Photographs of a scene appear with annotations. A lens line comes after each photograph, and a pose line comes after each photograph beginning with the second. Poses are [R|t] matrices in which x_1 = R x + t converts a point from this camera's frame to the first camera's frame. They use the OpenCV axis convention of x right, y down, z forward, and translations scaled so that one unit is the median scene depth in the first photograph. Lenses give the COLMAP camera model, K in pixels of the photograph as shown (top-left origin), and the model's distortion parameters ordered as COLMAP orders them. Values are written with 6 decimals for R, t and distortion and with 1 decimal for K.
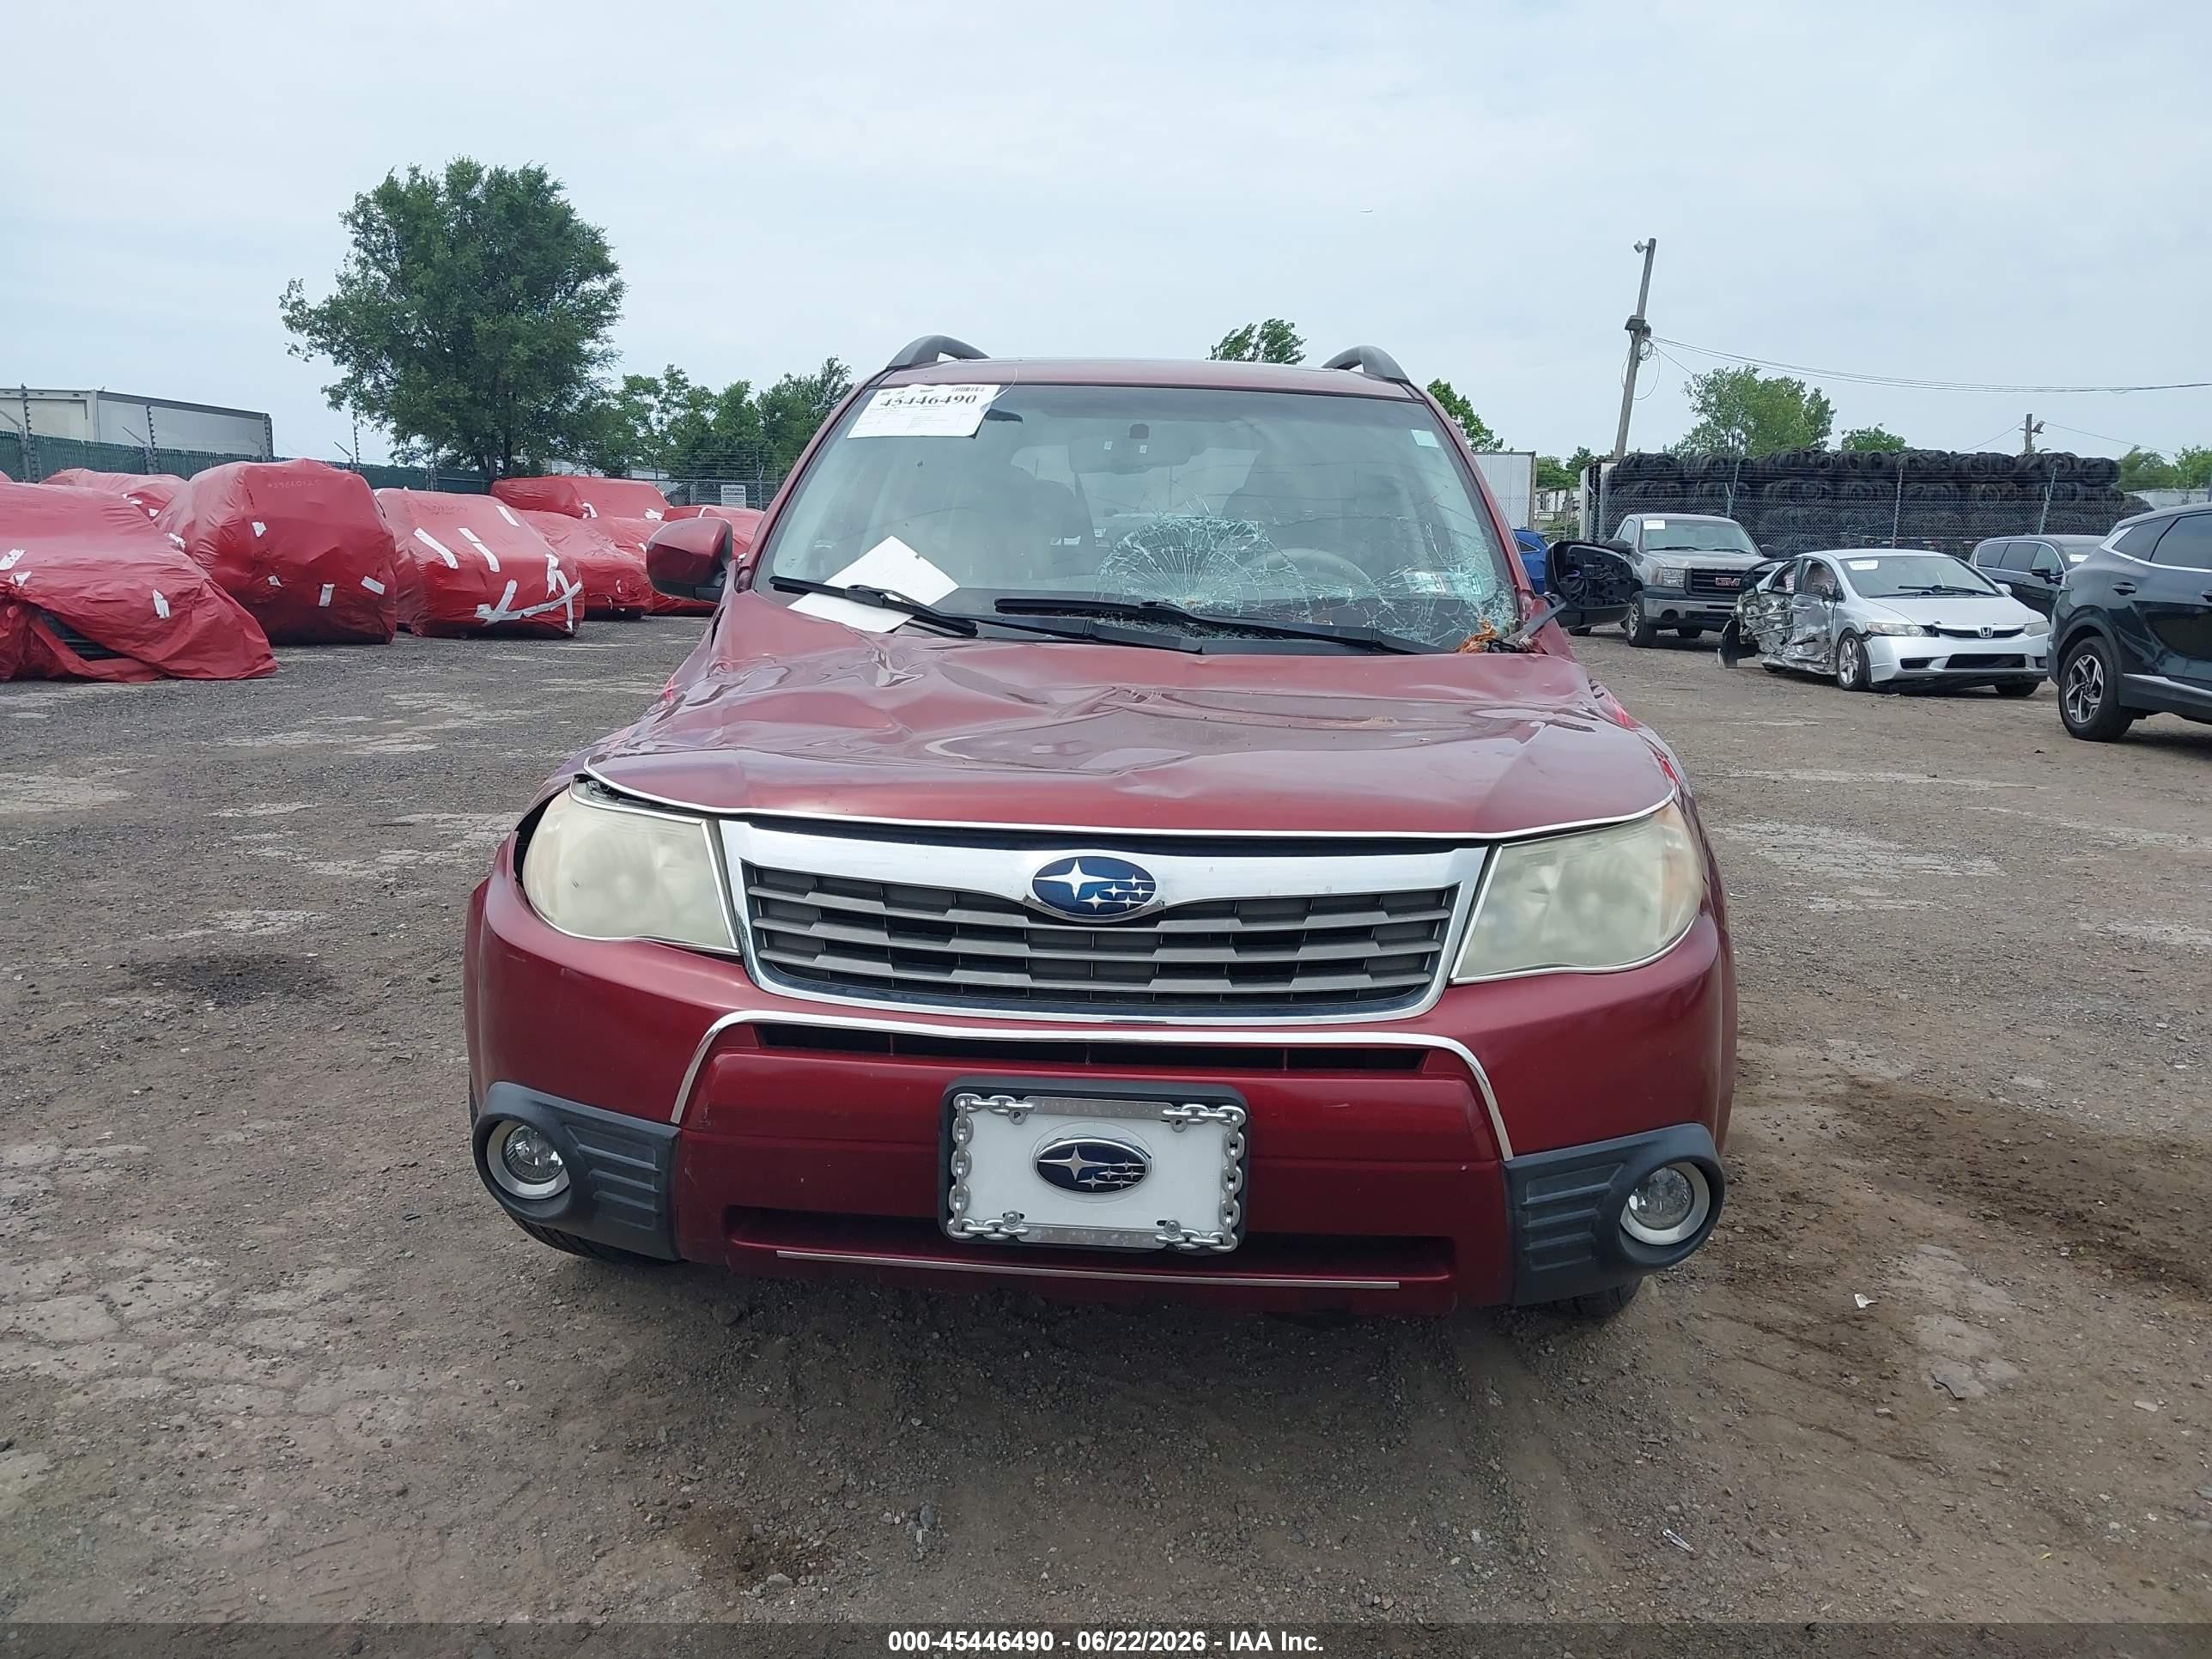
lens RADIAL K [[1707.4, 0, 1106.0], [0, 1707.4, 829.5], [0, 0, 1]] dist [0.023841, -0.029533]
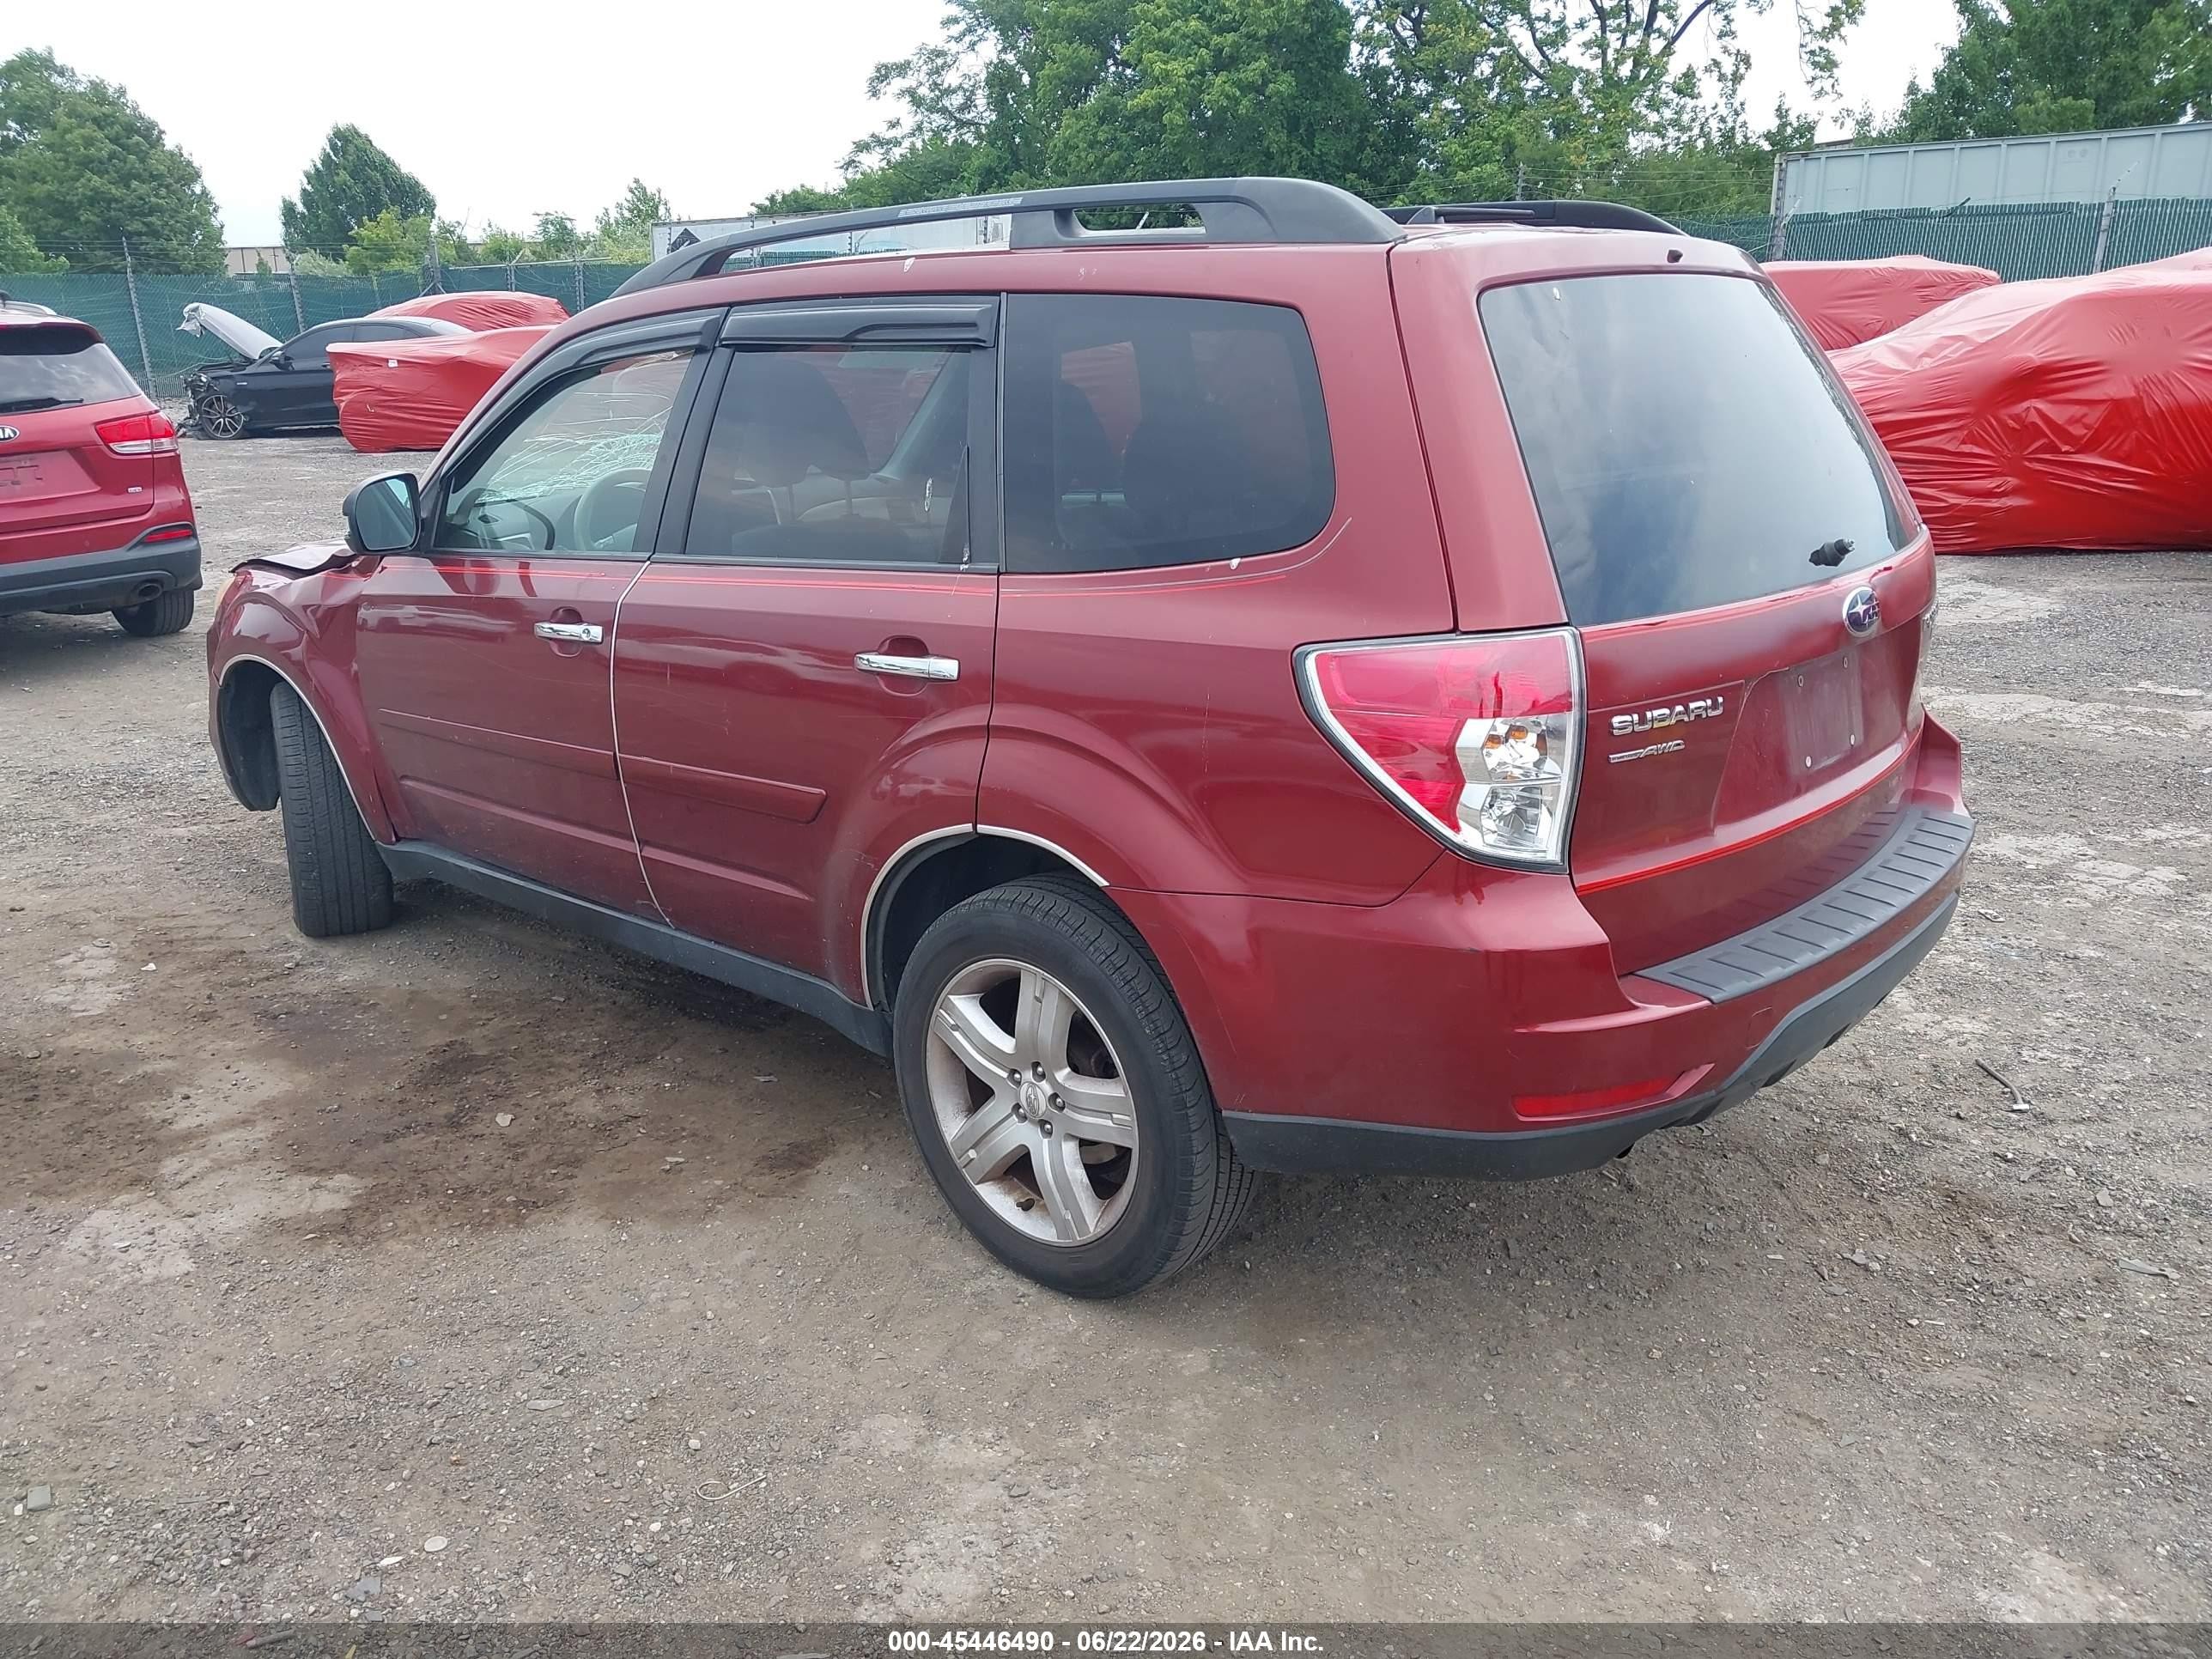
lens RADIAL K [[1707.4, 0, 1106.0], [0, 1707.4, 829.5], [0, 0, 1]] dist [0.023841, -0.029533]
pose [[-0.628635, 0.198034, -0.752064, 0.139018], [-0.134015, 0.924985, 0.355589, -0.066682], [0.766066, 0.324324, -0.554938, 0.331772]]
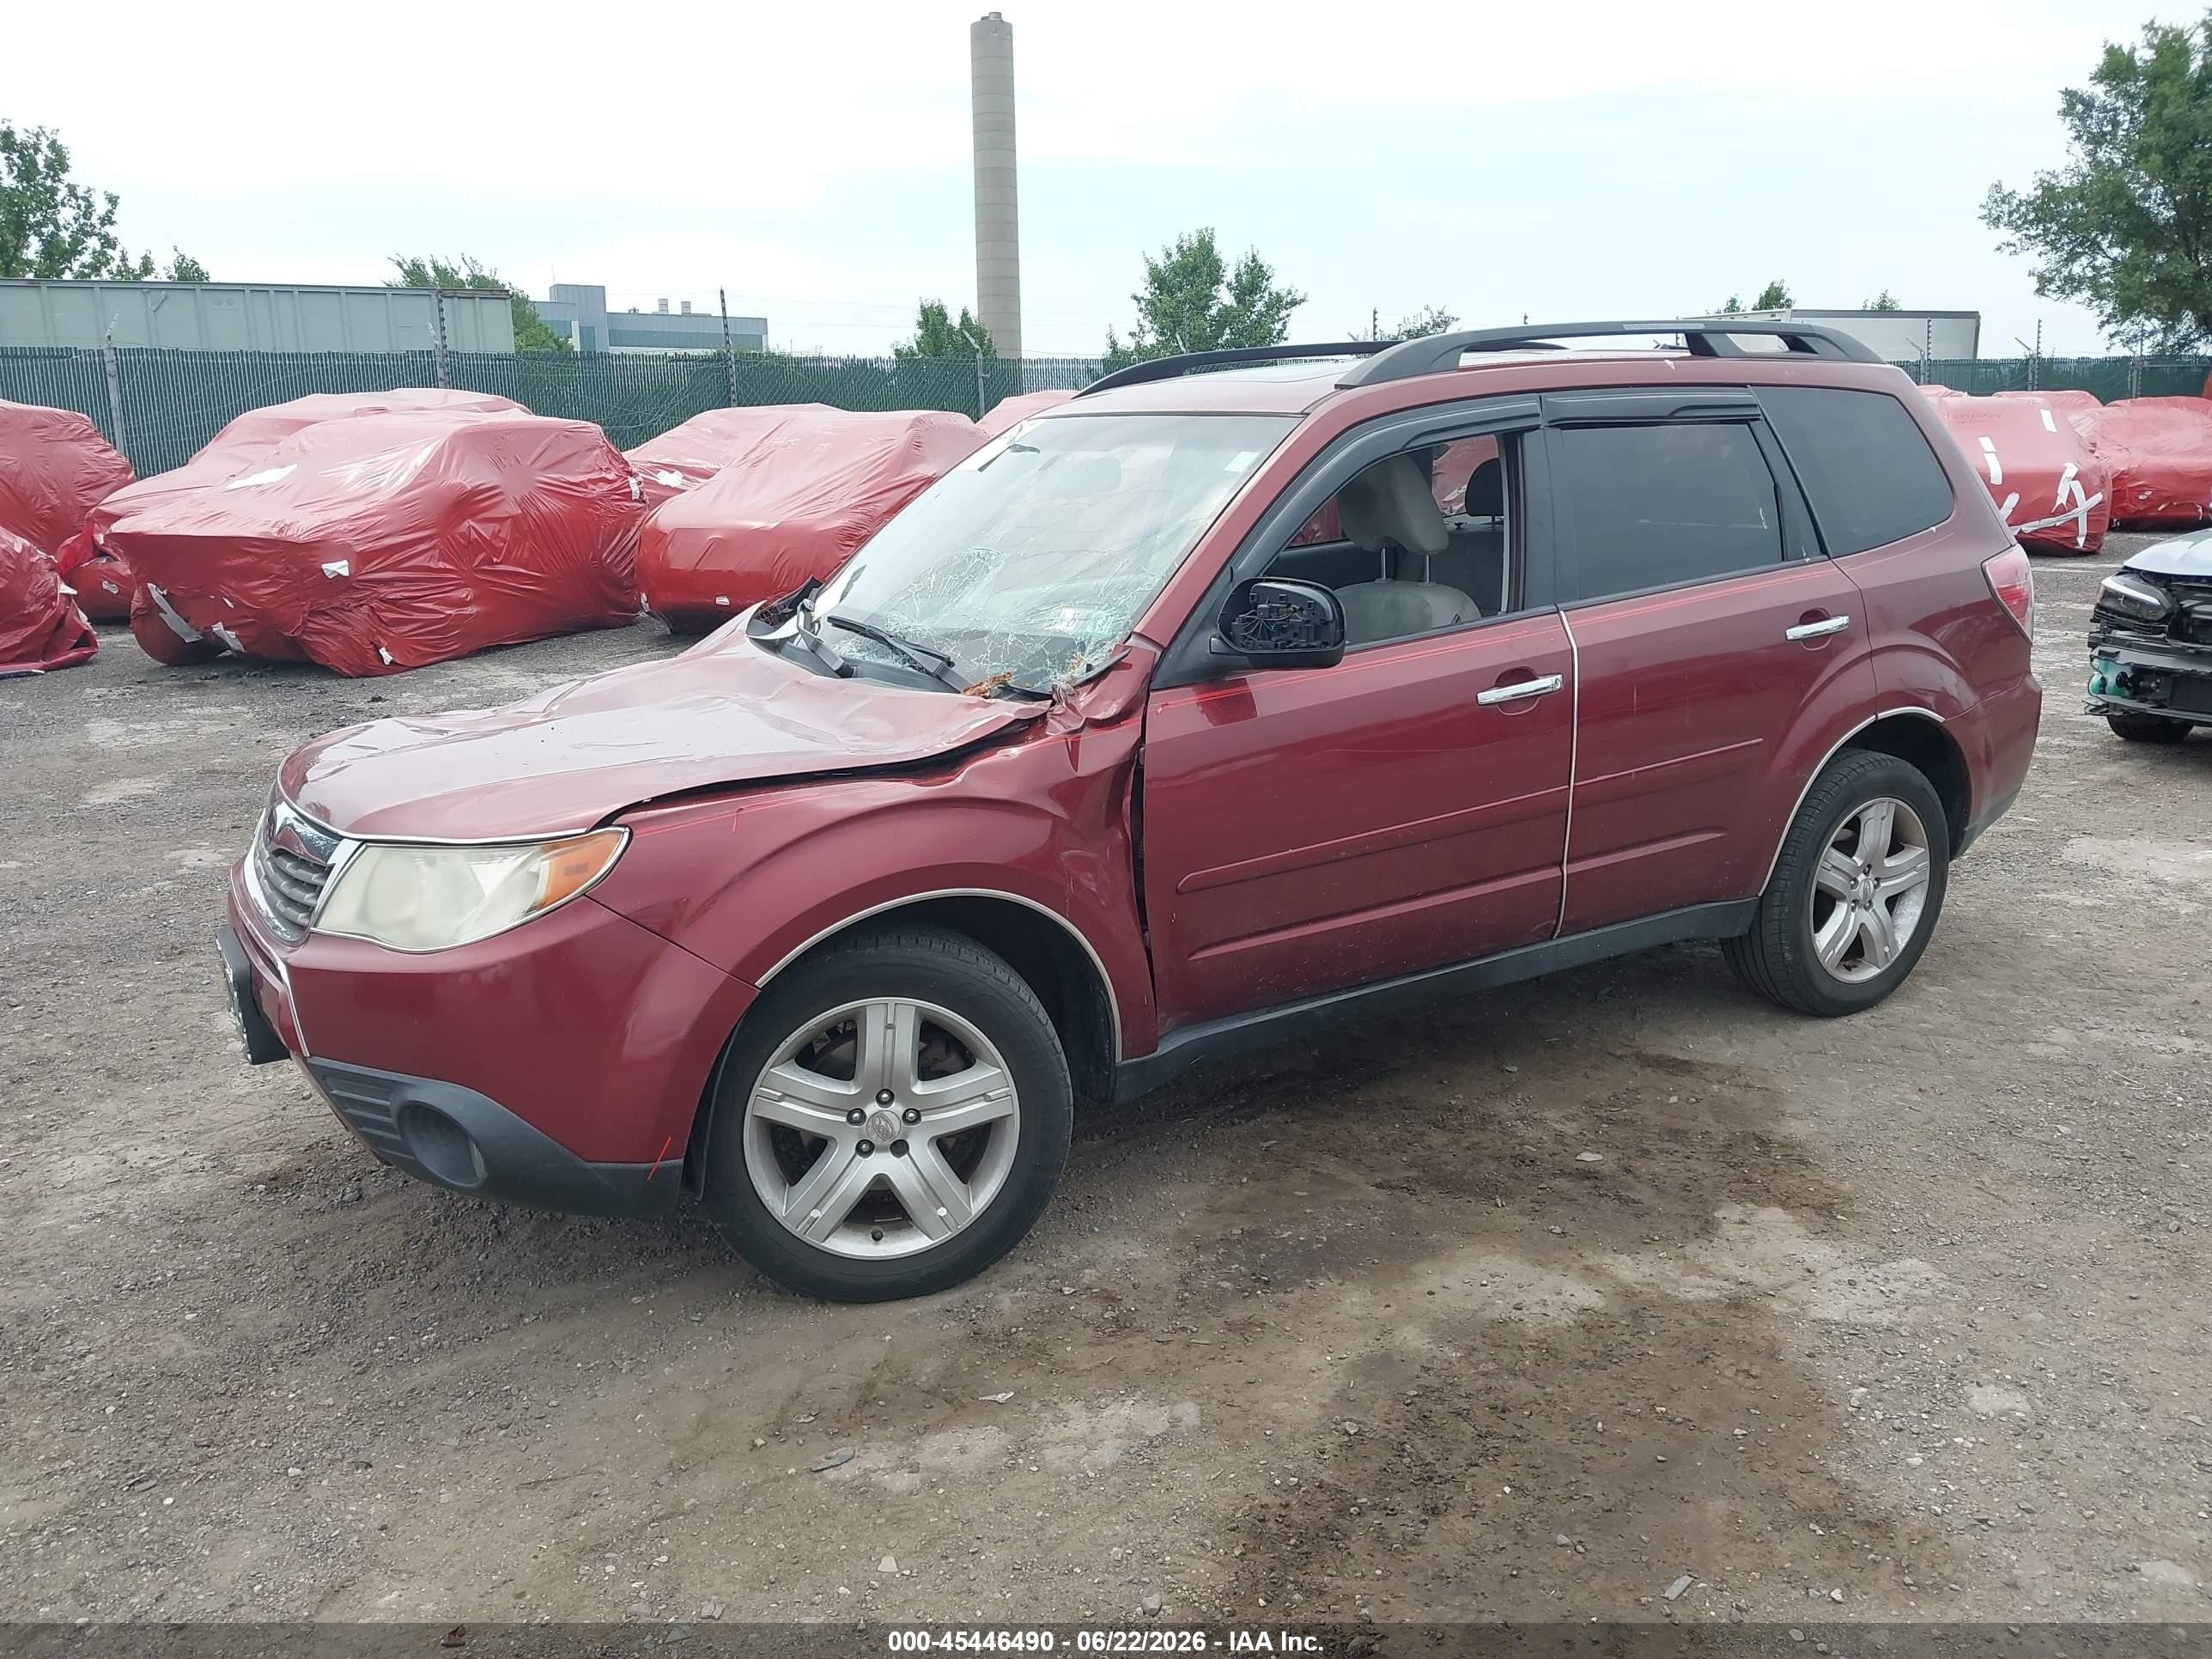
lens RADIAL K [[1707.4, 0, 1106.0], [0, 1707.4, 829.5], [0, 0, 1]] dist [0.023841, -0.029533]
pose [[0.559259, 0.145099, -0.816196, 0.164695], [-0.094928, 0.989296, 0.110828, -0.021094], [0.823540, 0.015498, 0.567047, 0.066952]]
